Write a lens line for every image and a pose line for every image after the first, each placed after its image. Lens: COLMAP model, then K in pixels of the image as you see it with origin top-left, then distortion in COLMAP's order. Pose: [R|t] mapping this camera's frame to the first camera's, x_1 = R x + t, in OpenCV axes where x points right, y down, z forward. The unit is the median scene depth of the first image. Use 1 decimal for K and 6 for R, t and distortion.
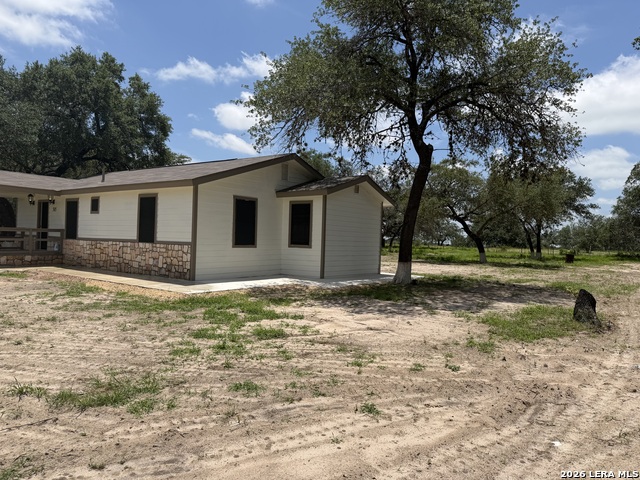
lens RADIAL K [[452.8, 0, 320.0], [0, 452.8, 240.0], [0, 0, 1]] dist [0.030695, -0.040056]
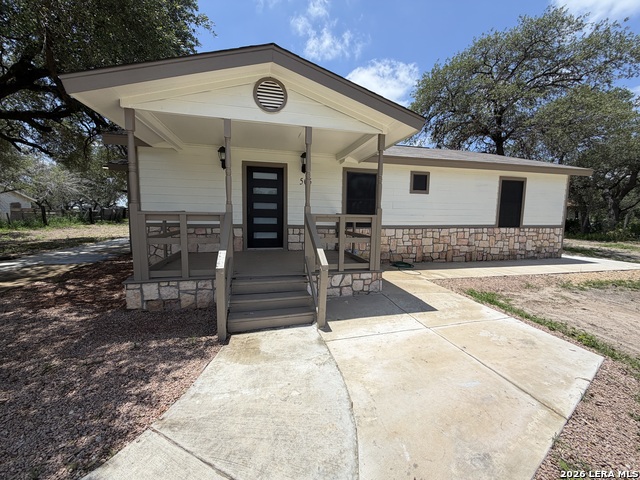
lens RADIAL K [[255.6, 0, 318.7], [0, 255.6, 240.6], [0, 0, 1]] dist [0.000757, 0.000160]
pose [[0.642801, -0.100306, 0.759437, -1.058132], [0.009584, 0.992365, 0.122959, -0.037739], [-0.765973, -0.071760, 0.638855, 0.950860]]
